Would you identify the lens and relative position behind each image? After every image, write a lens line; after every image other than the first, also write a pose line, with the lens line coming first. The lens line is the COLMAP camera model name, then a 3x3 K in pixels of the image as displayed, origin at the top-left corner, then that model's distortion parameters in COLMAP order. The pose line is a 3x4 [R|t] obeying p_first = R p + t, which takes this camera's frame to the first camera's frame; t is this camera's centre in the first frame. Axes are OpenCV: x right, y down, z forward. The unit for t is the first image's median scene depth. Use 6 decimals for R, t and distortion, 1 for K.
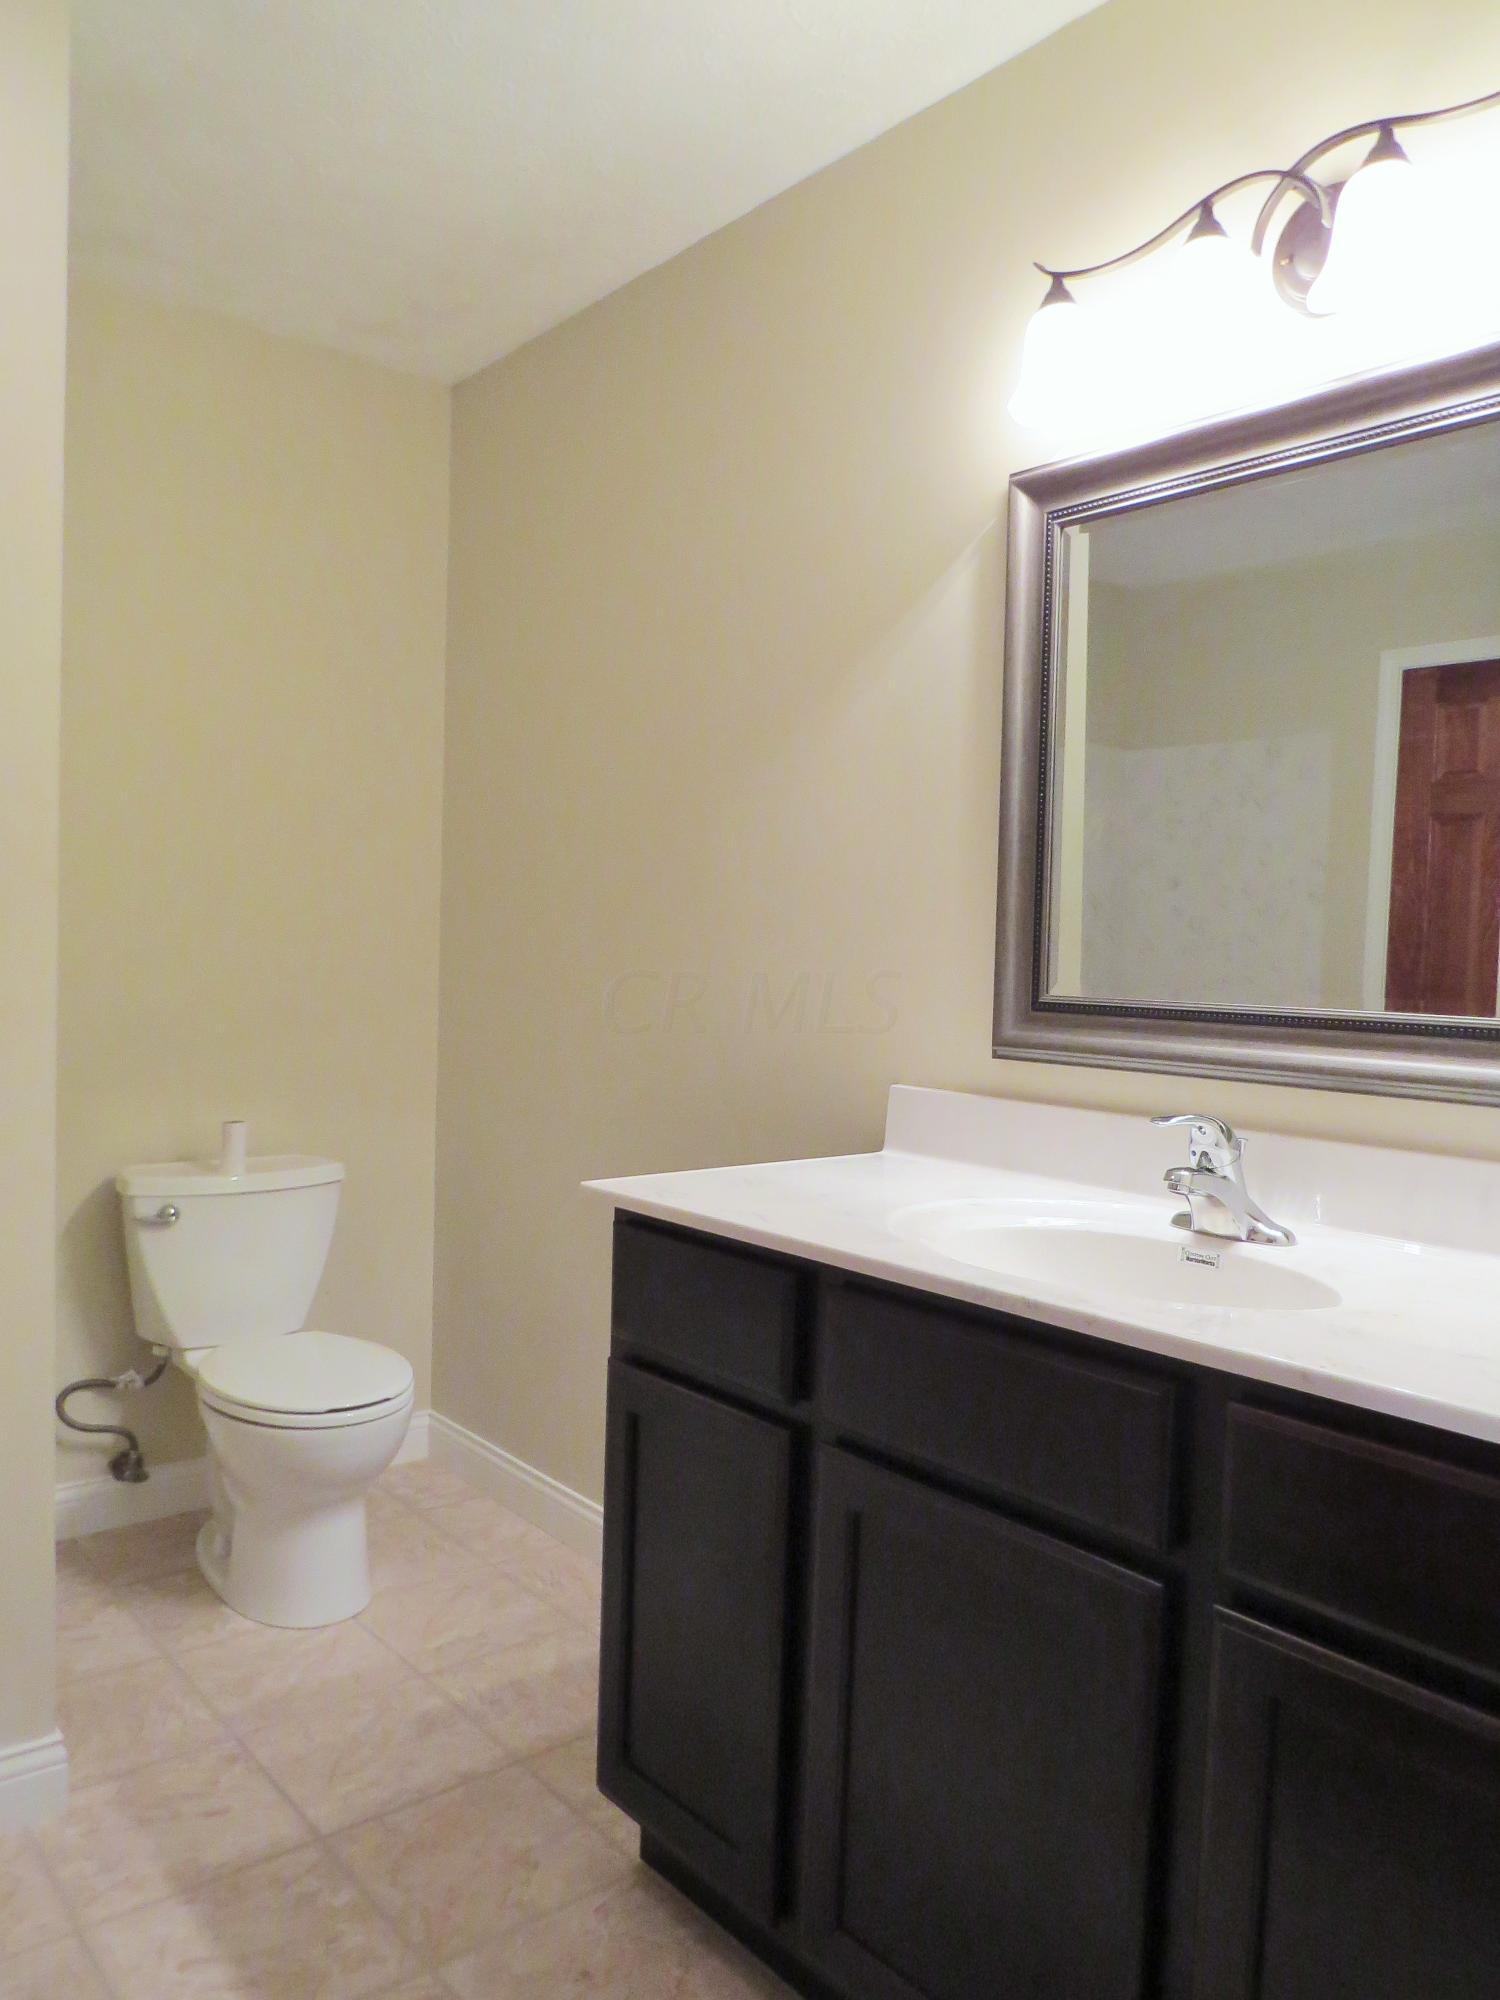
lens RADIAL K [[1403.8, 0, 750.0], [0, 1403.8, 1000.0], [0, 0, 1]] dist [-0.049618, 0.032084]
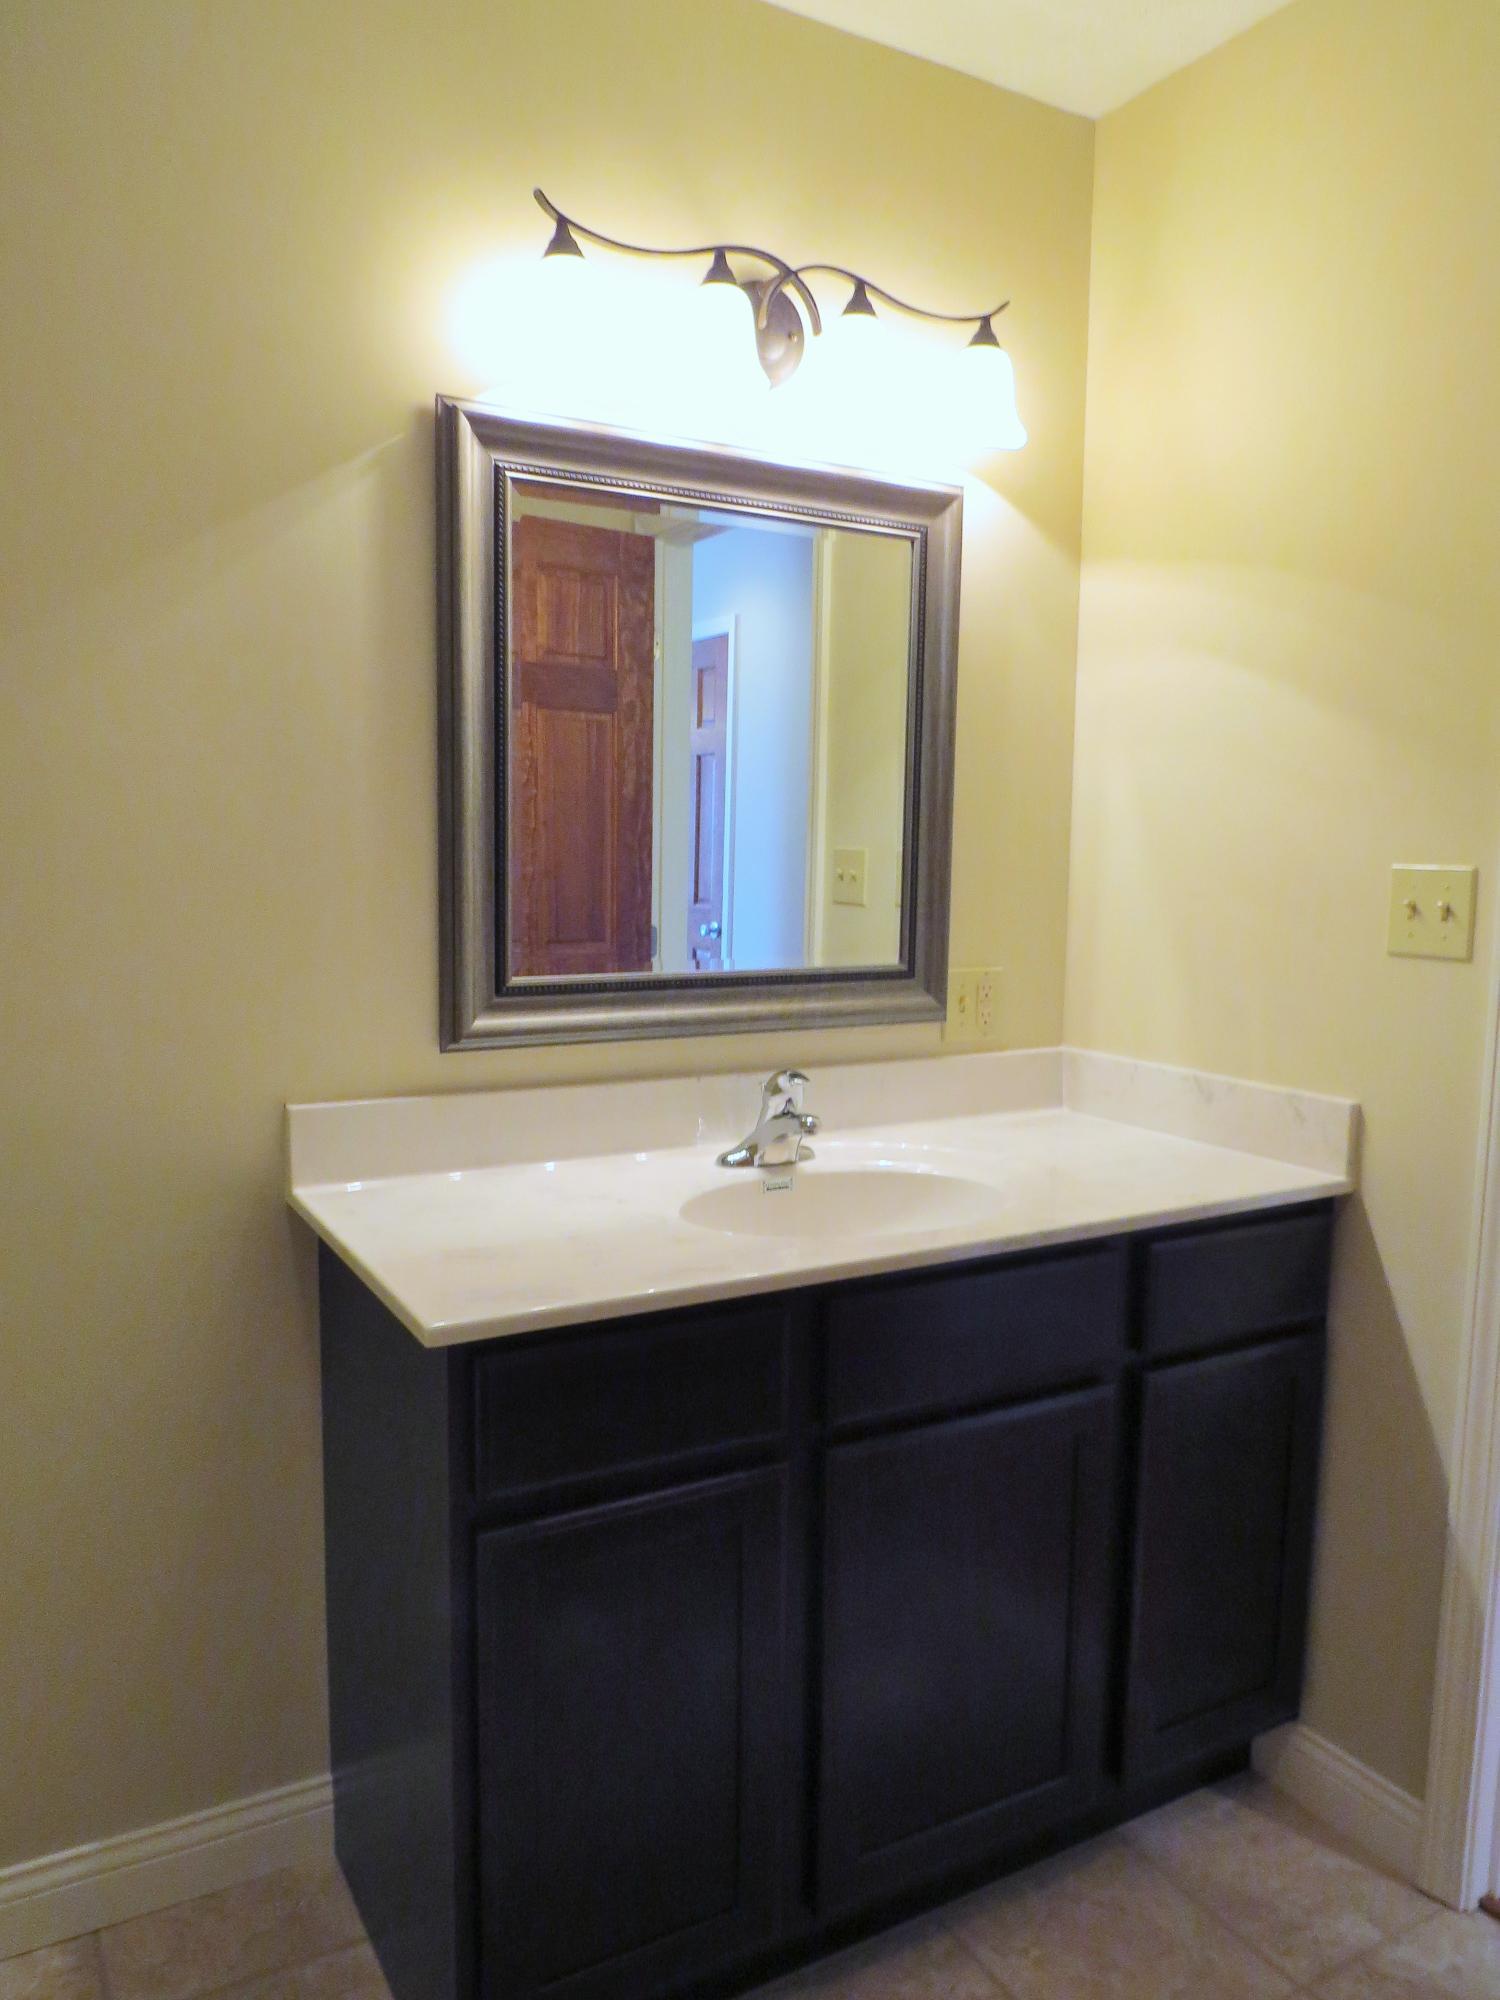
lens RADIAL K [[1403.8, 0, 750.0], [0, 1403.8, 1000.0], [0, 0, 1]] dist [-0.049618, 0.032084]
pose [[0.205661, -0.109223, 0.972509, -0.765949], [0.033338, 0.993957, 0.104582, -0.092932], [-0.978055, 0.010913, 0.208059, 0.717544]]
